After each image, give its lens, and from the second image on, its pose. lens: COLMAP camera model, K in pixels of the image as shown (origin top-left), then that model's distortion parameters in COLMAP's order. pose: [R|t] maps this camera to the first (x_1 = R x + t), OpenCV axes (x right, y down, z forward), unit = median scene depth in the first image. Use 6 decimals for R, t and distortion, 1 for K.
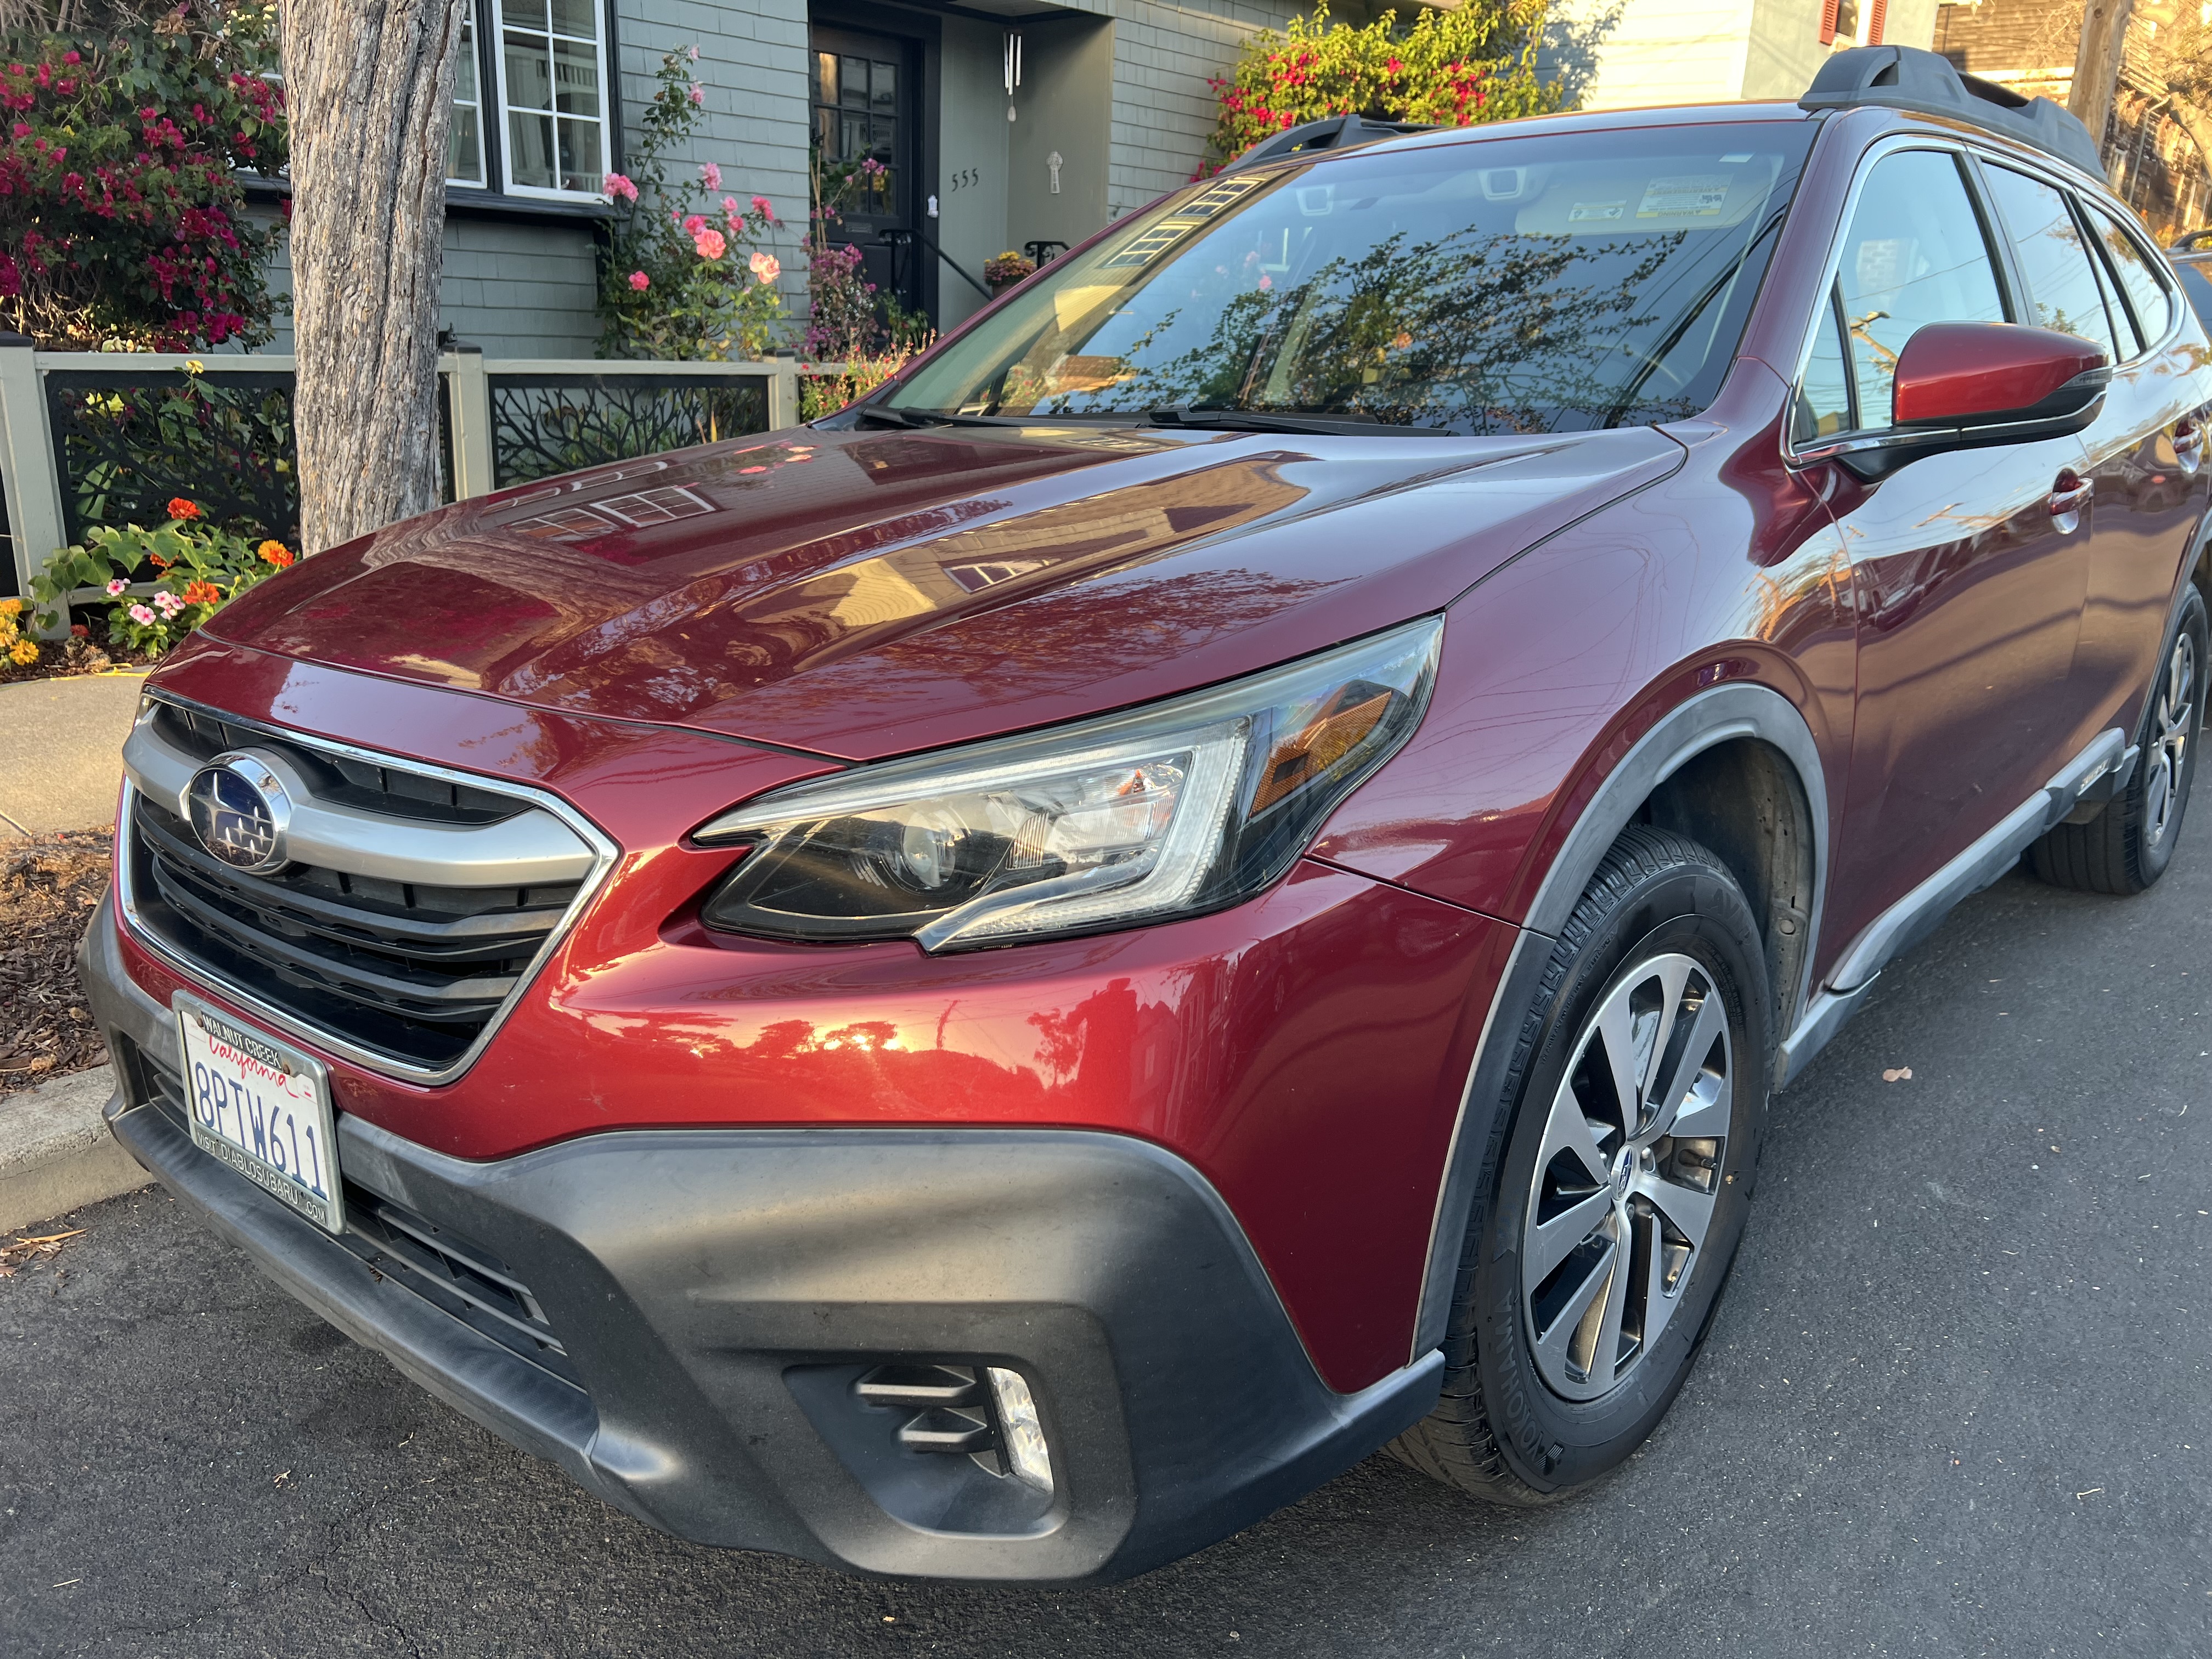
lens RADIAL K [[1693.0, 0, 1106.0], [0, 1693.0, 829.5], [0, 0, 1]] dist [0.014948, -0.004663]
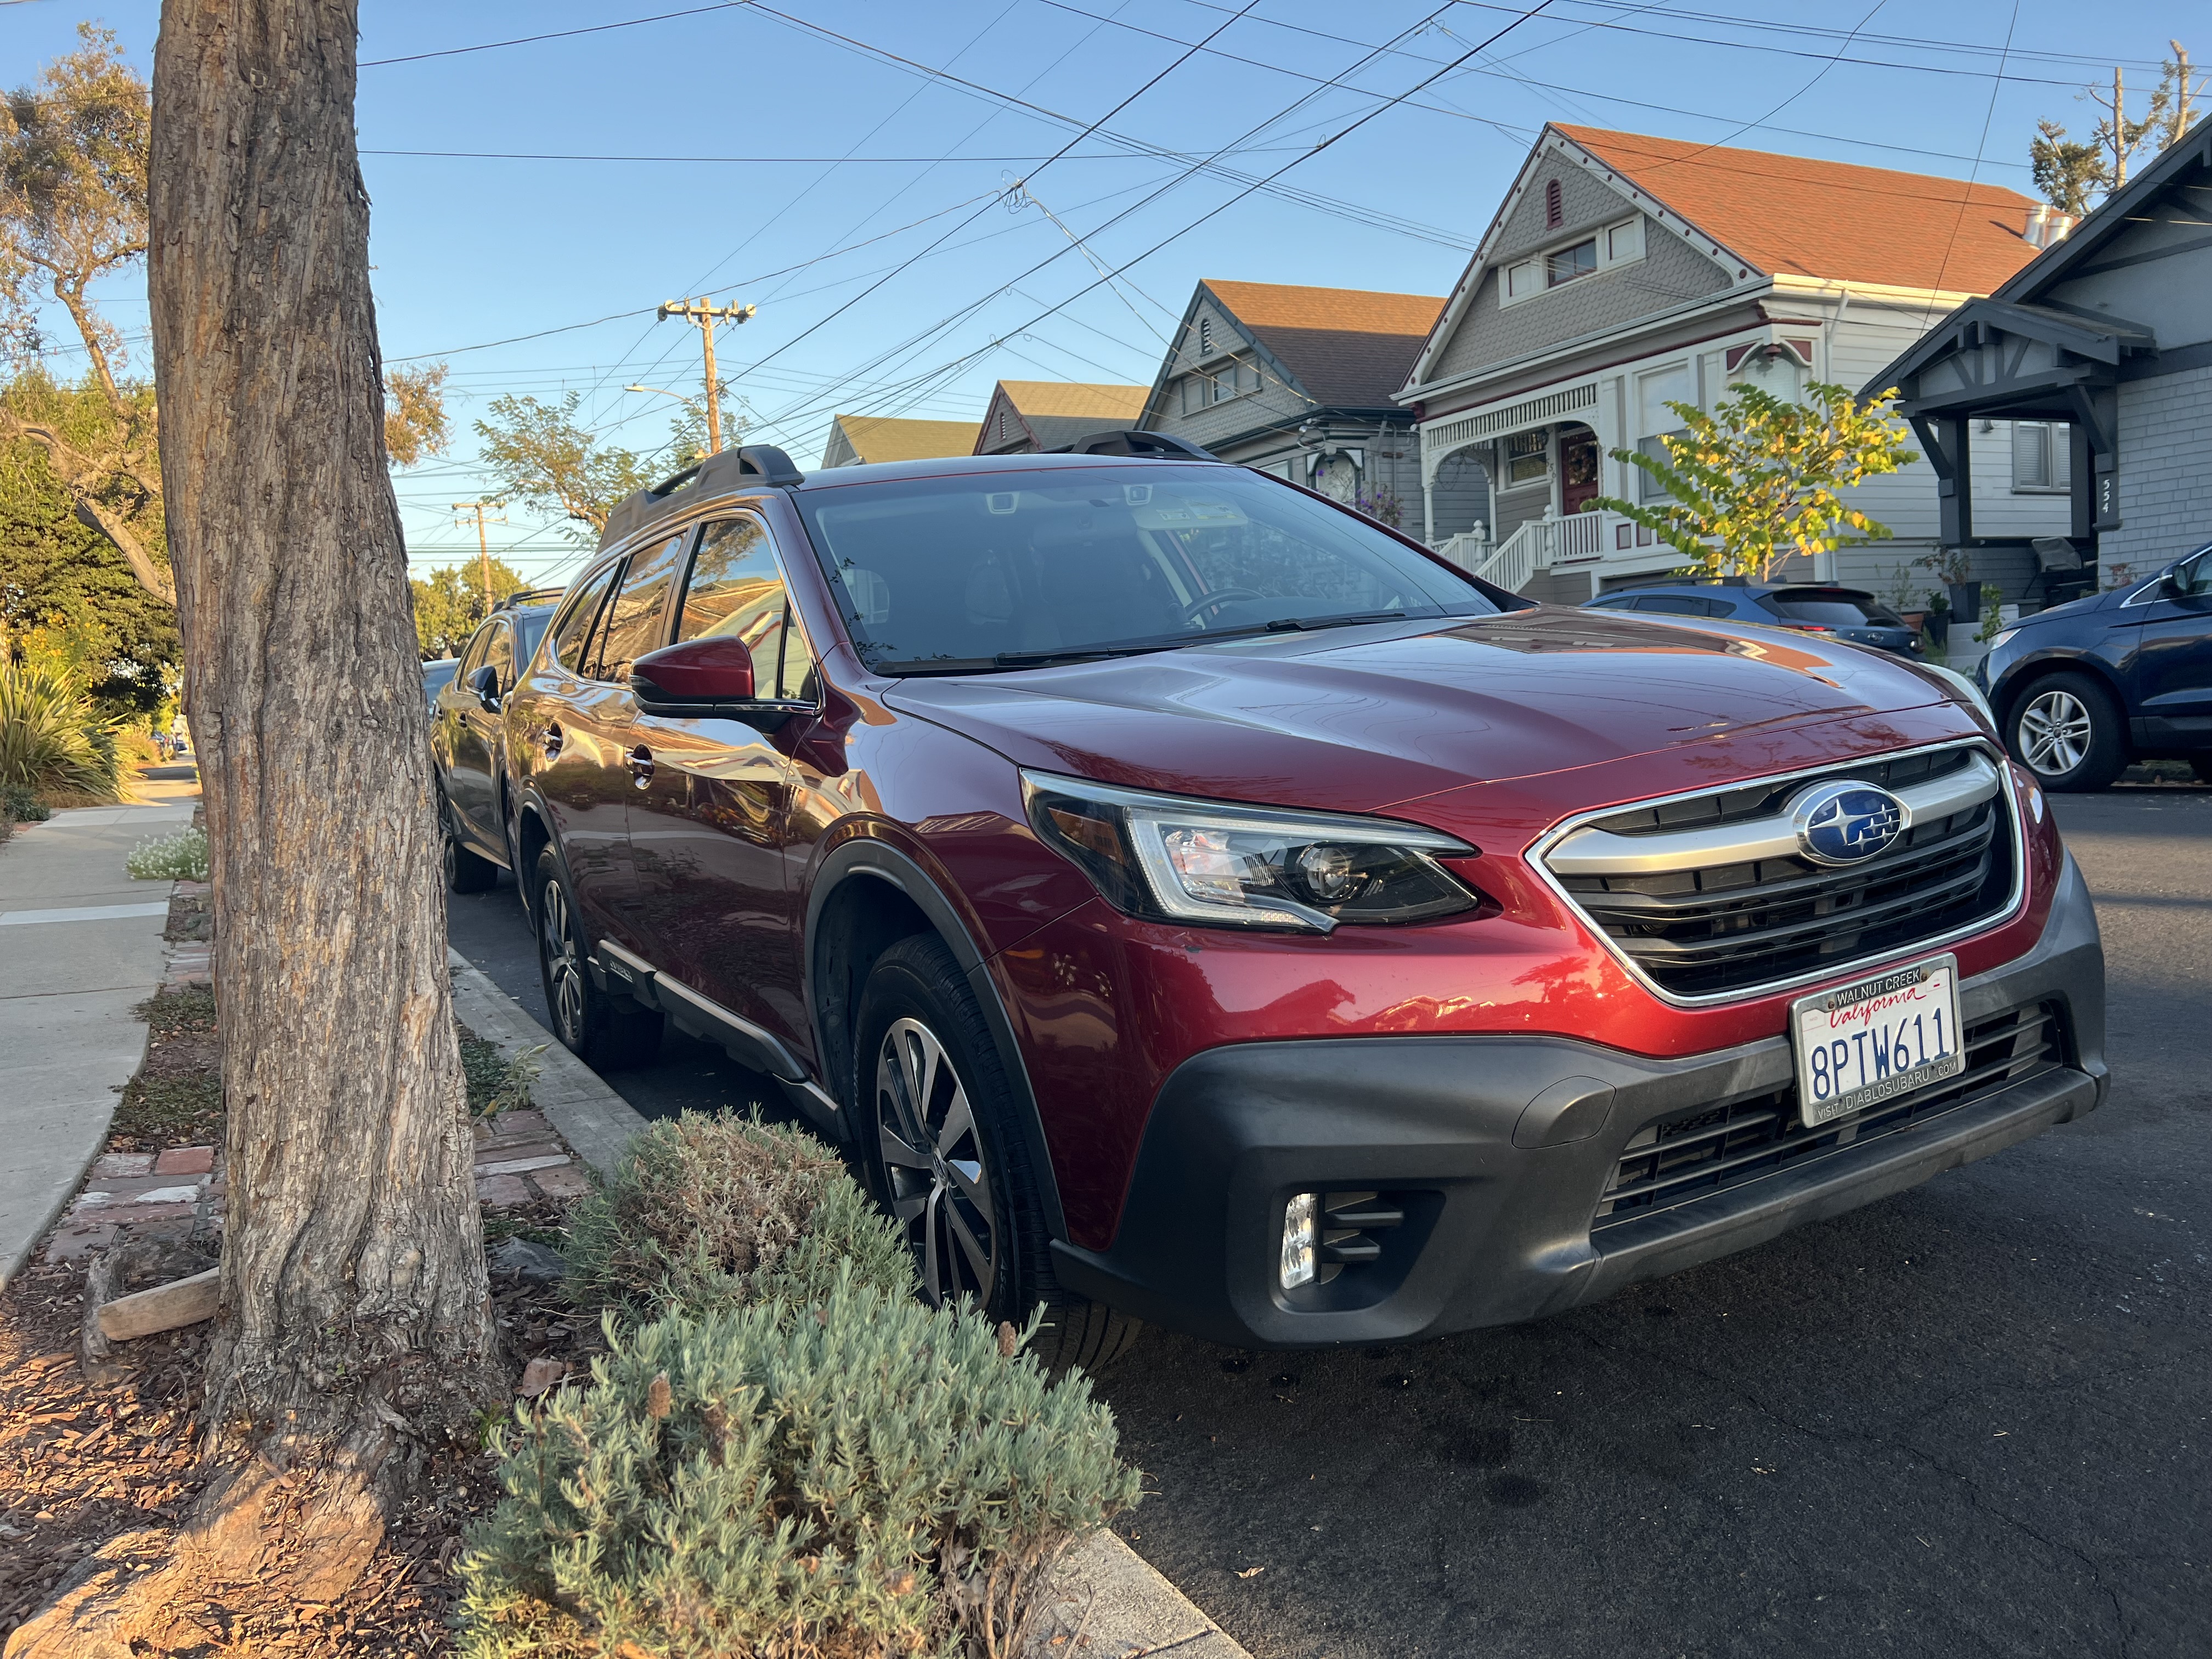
lens RADIAL K [[1686.5, 0, 1040.5], [0, 1686.5, 832.2], [0, 0, 1]] dist [0.092188, -0.181703]
pose [[0.341053, -0.124040, 0.931825, -0.769739], [0.339666, 0.940546, 0.000882, -0.086480], [-0.876533, 0.316209, 0.362908, 0.402471]]
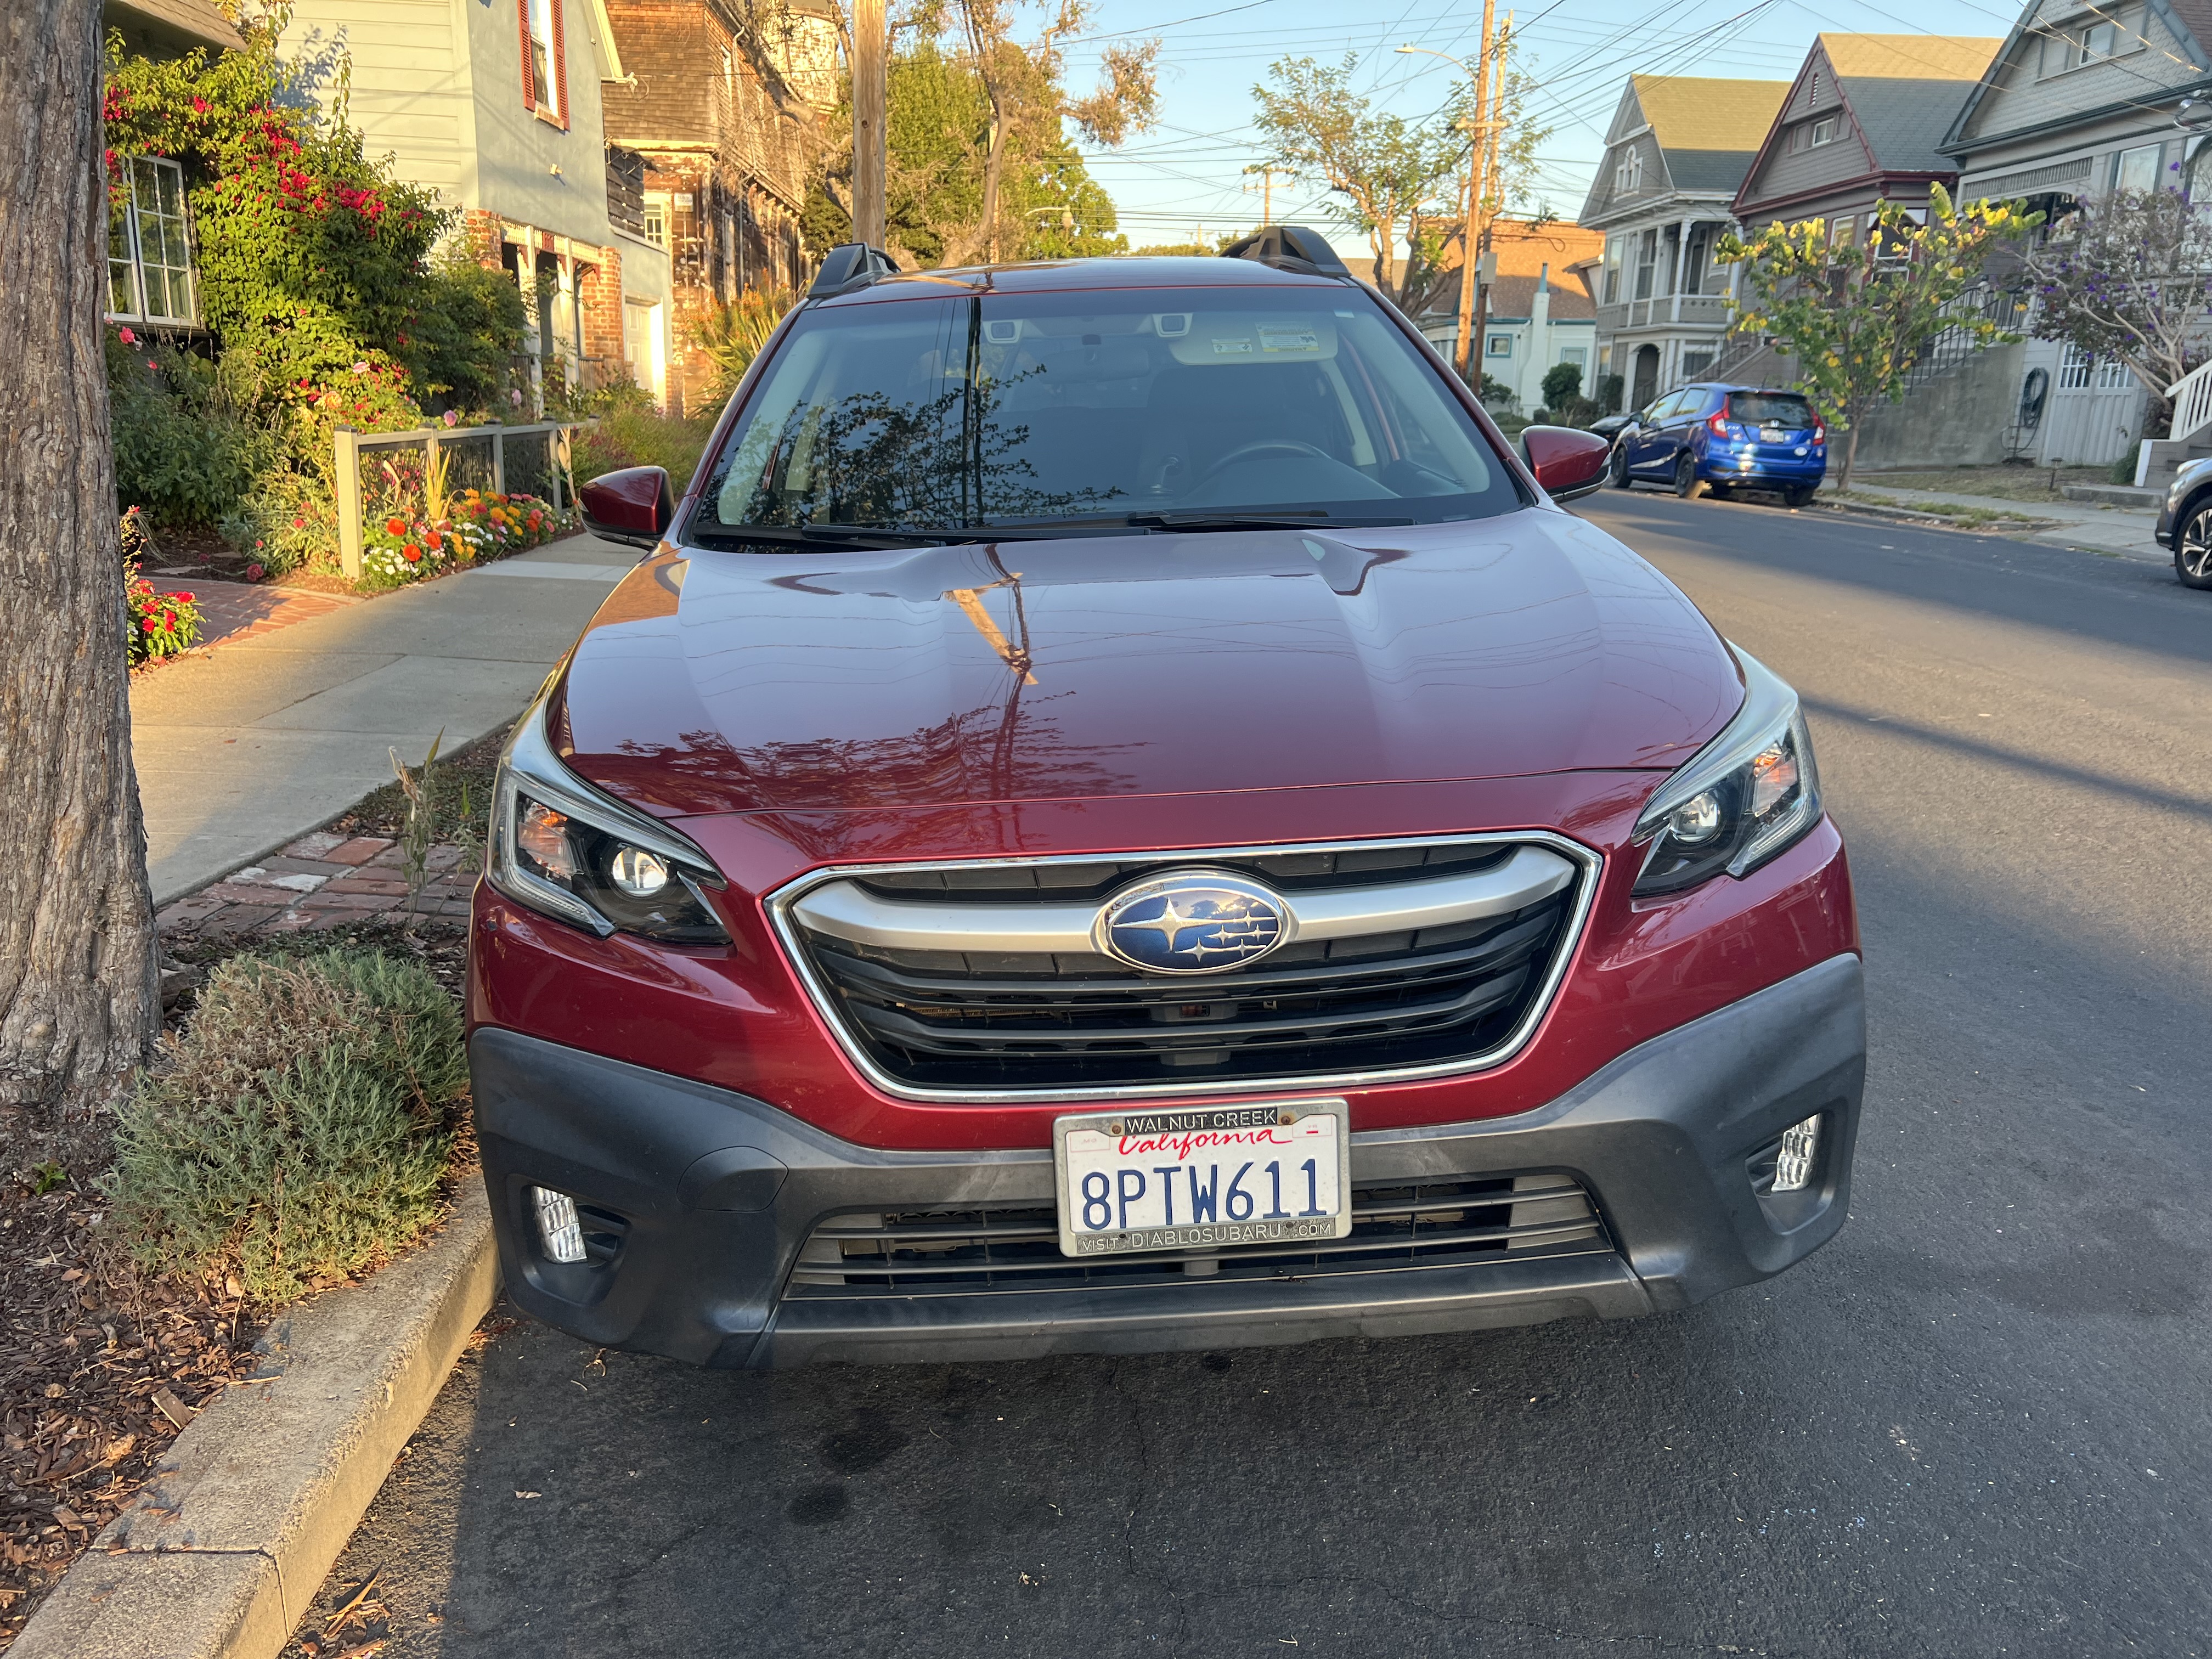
lens RADIAL K [[1667.3, 0, 1106.0], [0, 1667.3, 829.5], [0, 0, 1]] dist [0.050638, -0.059558]
pose [[0.722019, -0.197679, 0.663033, -0.484733], [0.207758, 0.976034, 0.064758, -0.060013], [-0.659944, 0.090994, 0.745784, 0.066175]]
